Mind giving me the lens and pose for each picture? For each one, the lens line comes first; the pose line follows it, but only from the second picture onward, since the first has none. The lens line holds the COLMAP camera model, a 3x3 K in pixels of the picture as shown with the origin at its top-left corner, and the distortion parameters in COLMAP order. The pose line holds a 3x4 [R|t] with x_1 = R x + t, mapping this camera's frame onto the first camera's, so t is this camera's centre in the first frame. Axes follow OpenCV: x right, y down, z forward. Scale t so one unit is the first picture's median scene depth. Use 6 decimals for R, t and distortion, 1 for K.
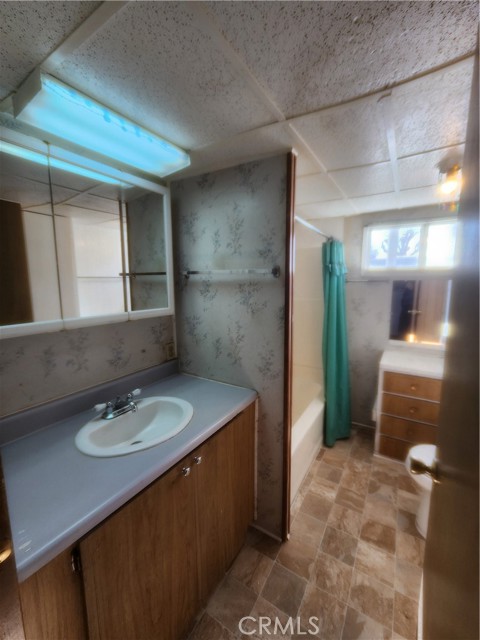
lens RADIAL K [[266.1, 0, 238.6], [0, 266.1, 318.0], [0, 0, 1]] dist [-0.004089, 0.002855]
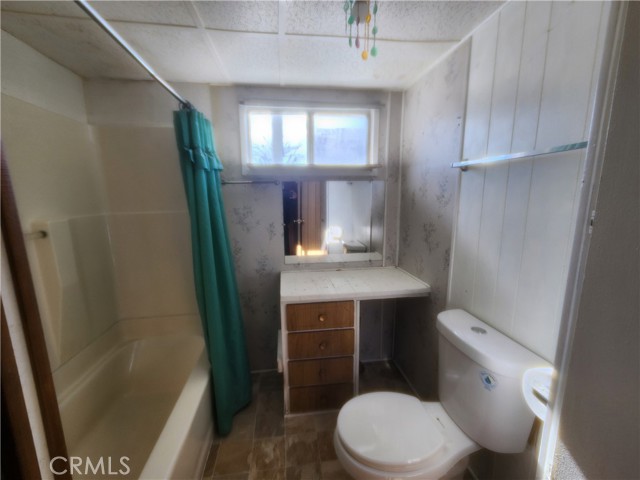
lens RADIAL K [[266.1, 0, 318.0], [0, 266.1, 240.9], [0, 0, 1]] dist [-0.004089, 0.002855]
pose [[0.764834, -0.108056, 0.635101, 0.156716], [0.087946, 0.994117, 0.063229, -0.011863], [-0.638196, 0.007495, 0.769837, 0.352984]]
